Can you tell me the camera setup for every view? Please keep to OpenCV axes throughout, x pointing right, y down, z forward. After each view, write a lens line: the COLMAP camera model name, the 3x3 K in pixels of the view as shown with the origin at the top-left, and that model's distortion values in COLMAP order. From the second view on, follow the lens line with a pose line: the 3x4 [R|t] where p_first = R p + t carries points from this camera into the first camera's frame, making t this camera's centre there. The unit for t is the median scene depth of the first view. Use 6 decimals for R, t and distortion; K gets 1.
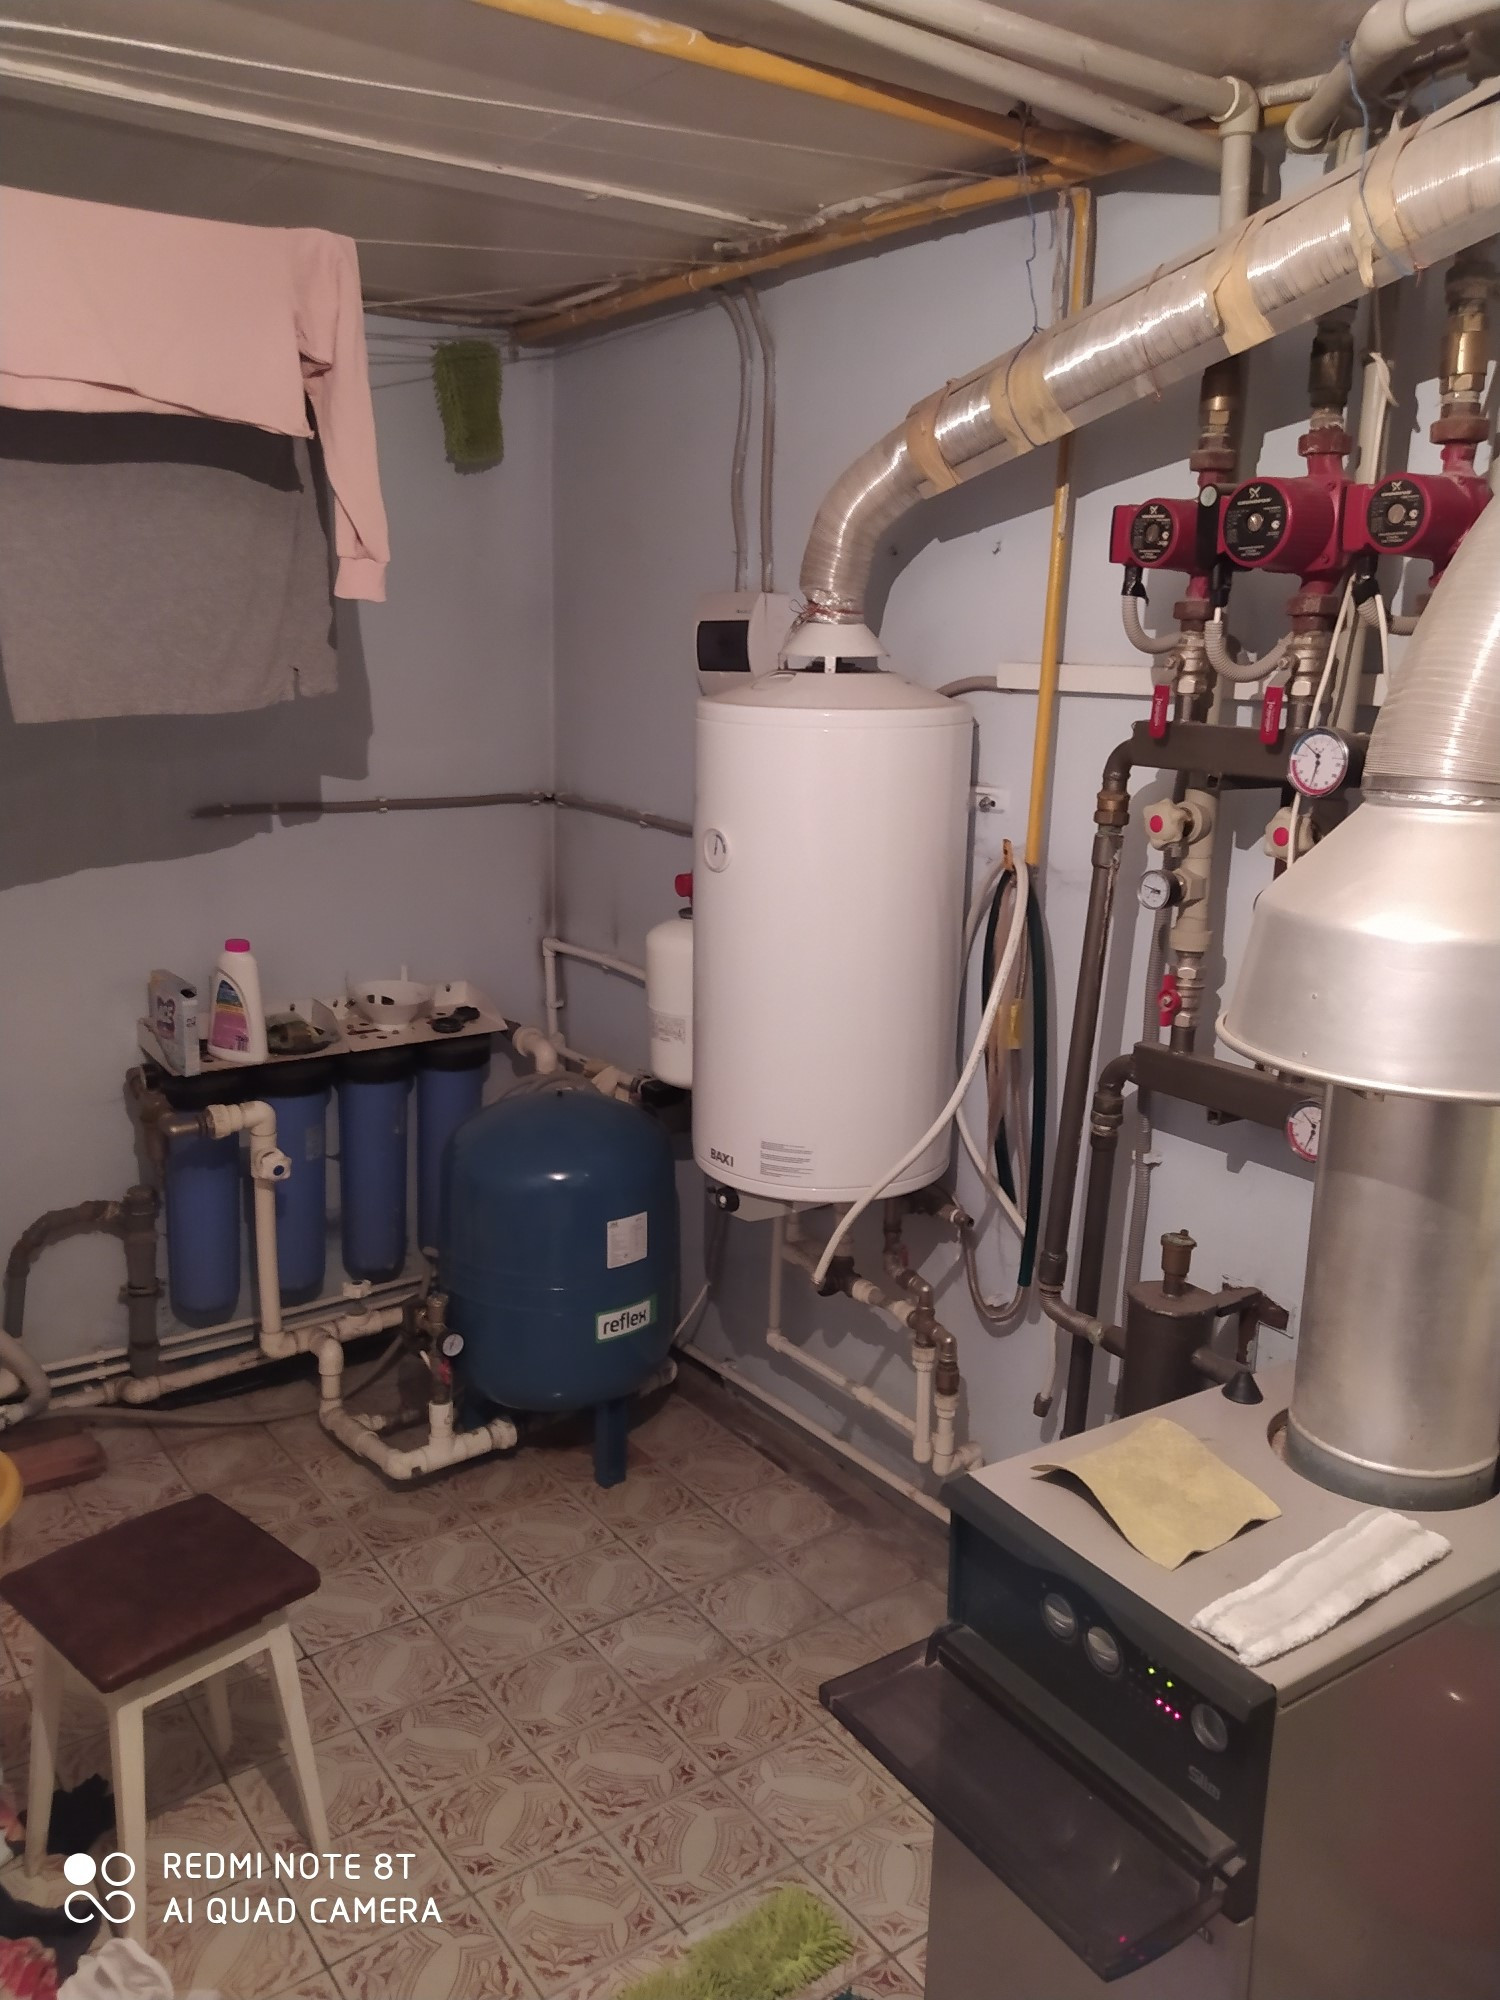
lens RADIAL K [[1531.9, 0, 754.5], [0, 1531.9, 1002.8], [0, 0, 1]] dist [0.038796, -0.055171]
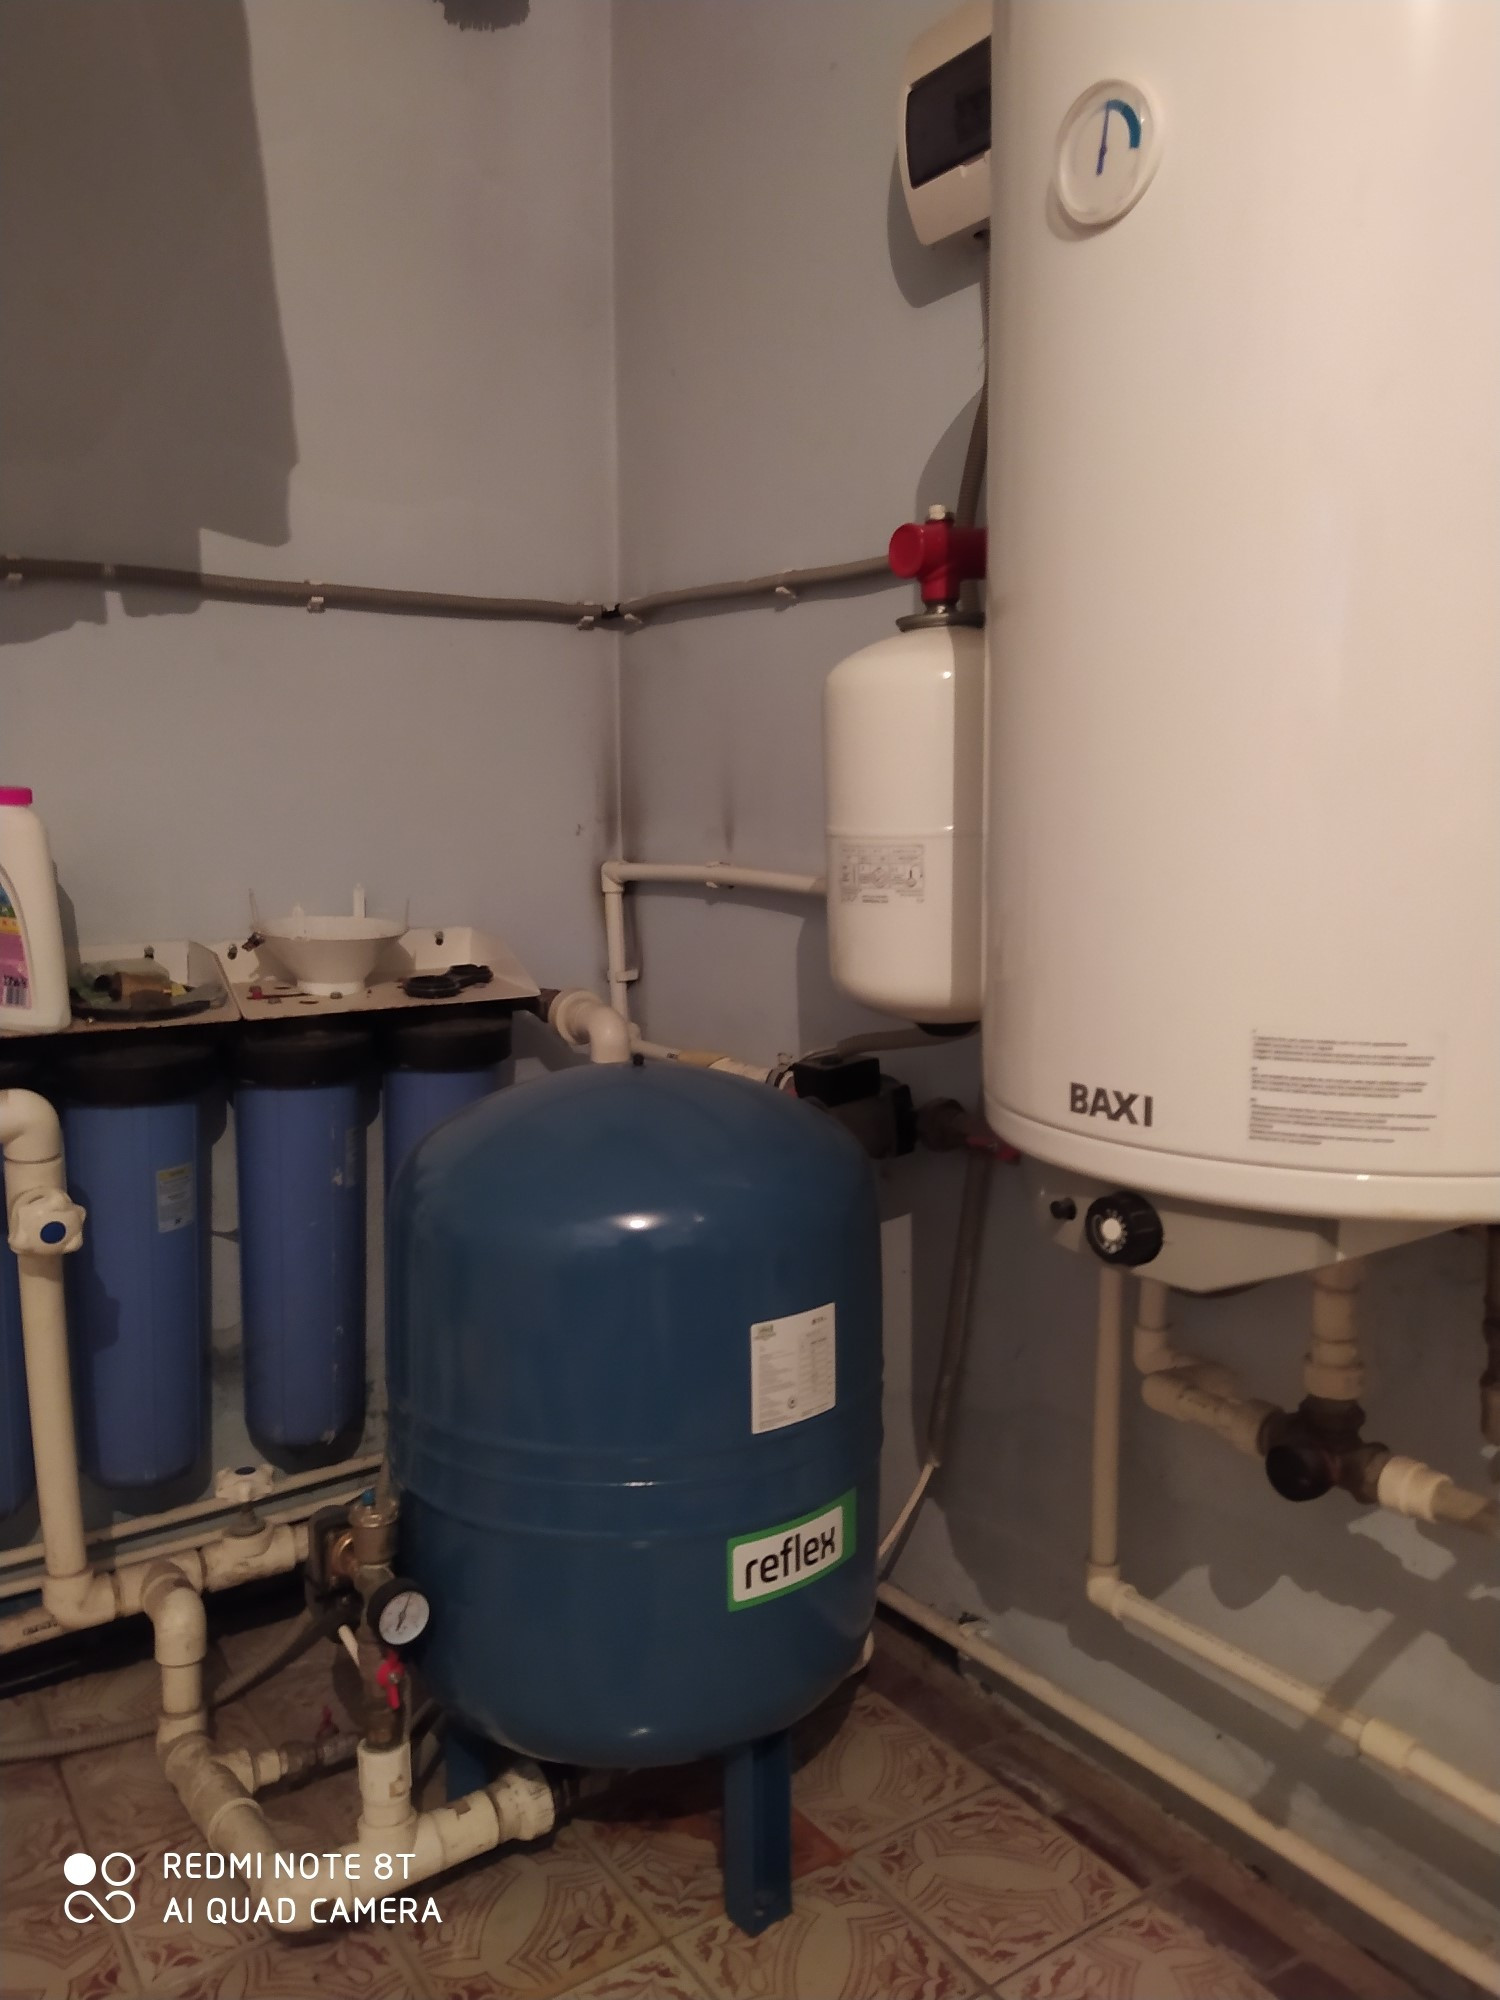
lens RADIAL K [[1531.9, 0, 748.2], [0, 1531.9, 991.6], [0, 0, 1]] dist [0.038796, -0.055171]
pose [[0.998812, -0.023709, -0.042568, -0.068619], [0.018886, 0.993714, -0.110342, 0.087101], [0.044916, 0.109407, 0.992982, 0.500272]]
